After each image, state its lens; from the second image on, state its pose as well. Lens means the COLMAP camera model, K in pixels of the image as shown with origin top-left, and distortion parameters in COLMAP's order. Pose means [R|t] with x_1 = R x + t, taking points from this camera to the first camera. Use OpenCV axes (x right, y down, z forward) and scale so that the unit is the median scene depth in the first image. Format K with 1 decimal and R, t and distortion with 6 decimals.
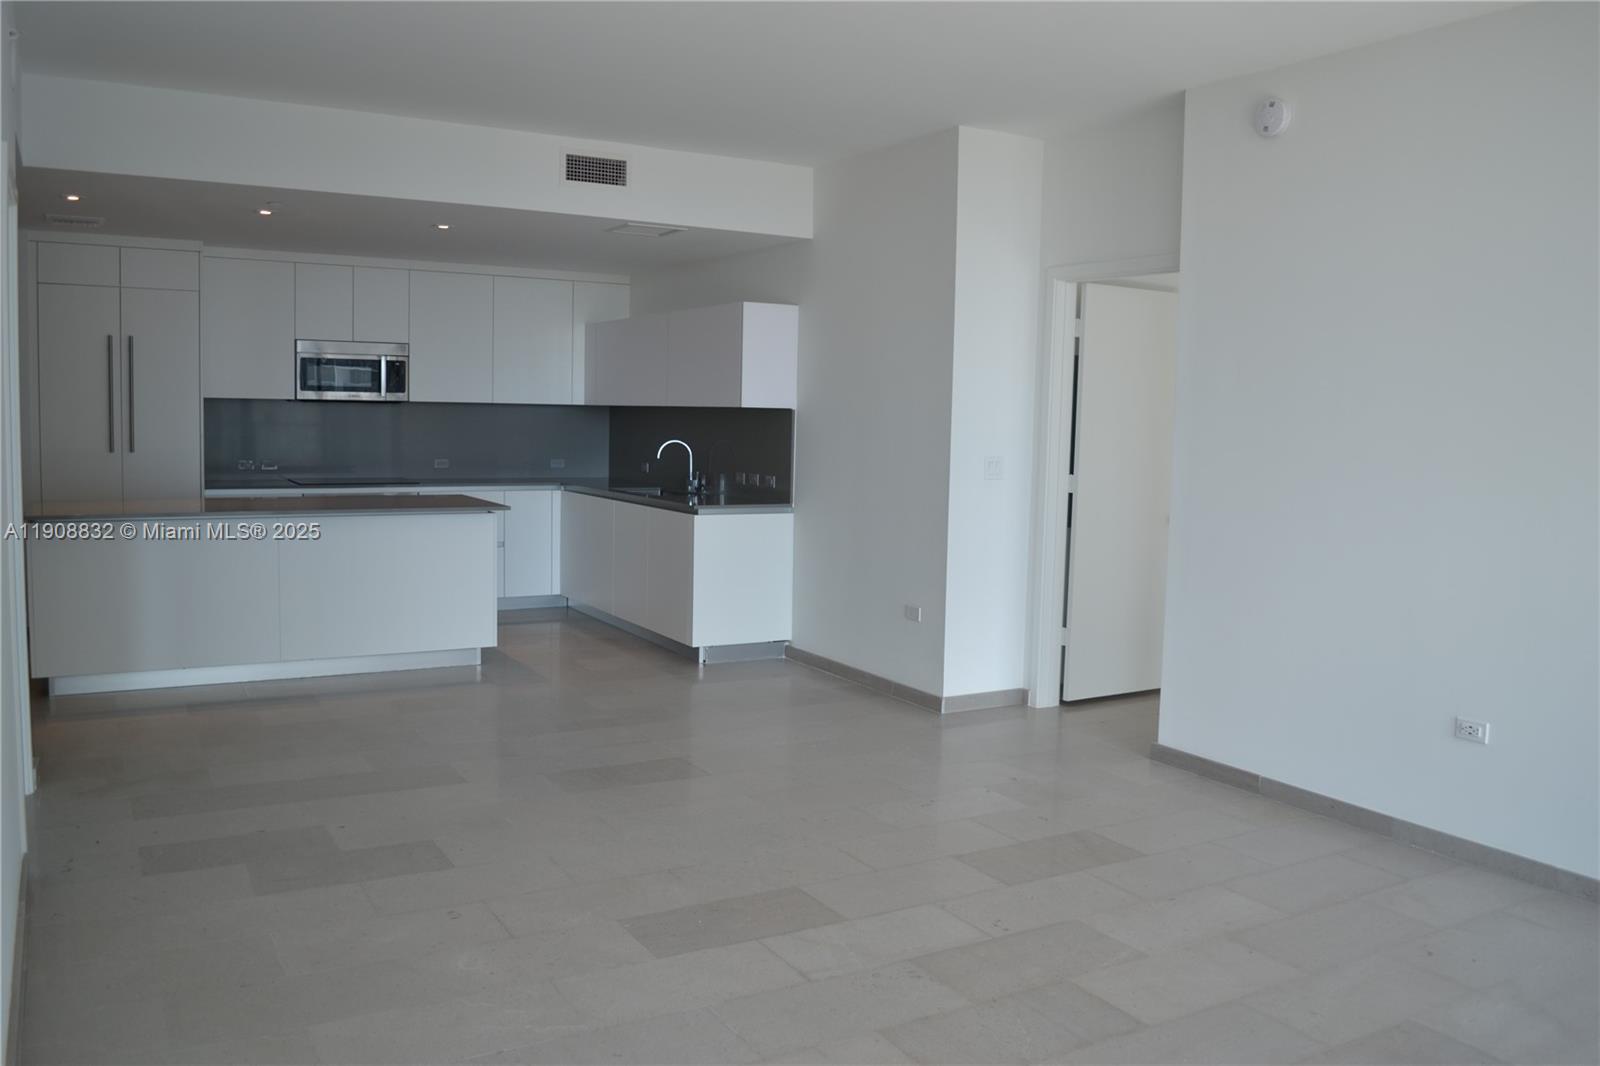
lens RADIAL K [[1283.5, 0, 791.9], [0, 1283.5, 536.0], [0, 0, 1]] dist [-0.081893, 0.004203]
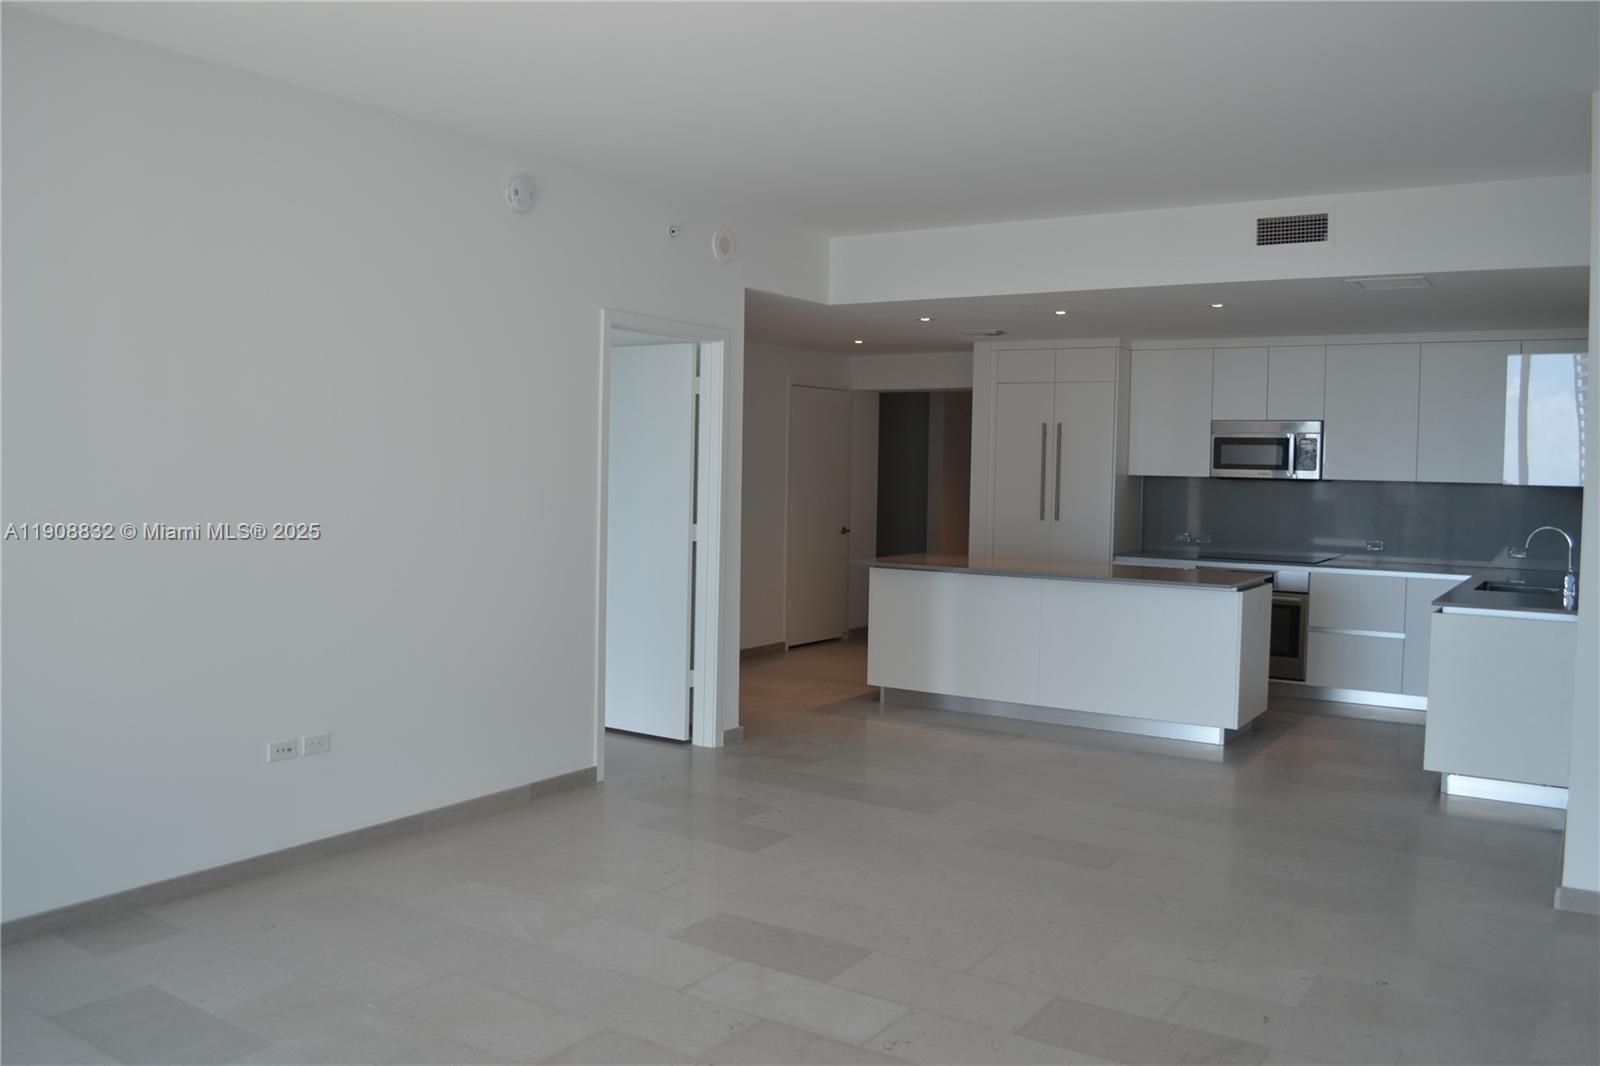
lens RADIAL K [[1283.5, 0, 791.7], [0, 1283.5, 524.7], [0, 0, 1]] dist [-0.081893, 0.004203]
pose [[0.449427, 0.026255, -0.892931, 0.439442], [-0.095614, 0.995240, -0.018861, -0.016619], [0.888185, 0.093853, 0.449798, 0.238188]]
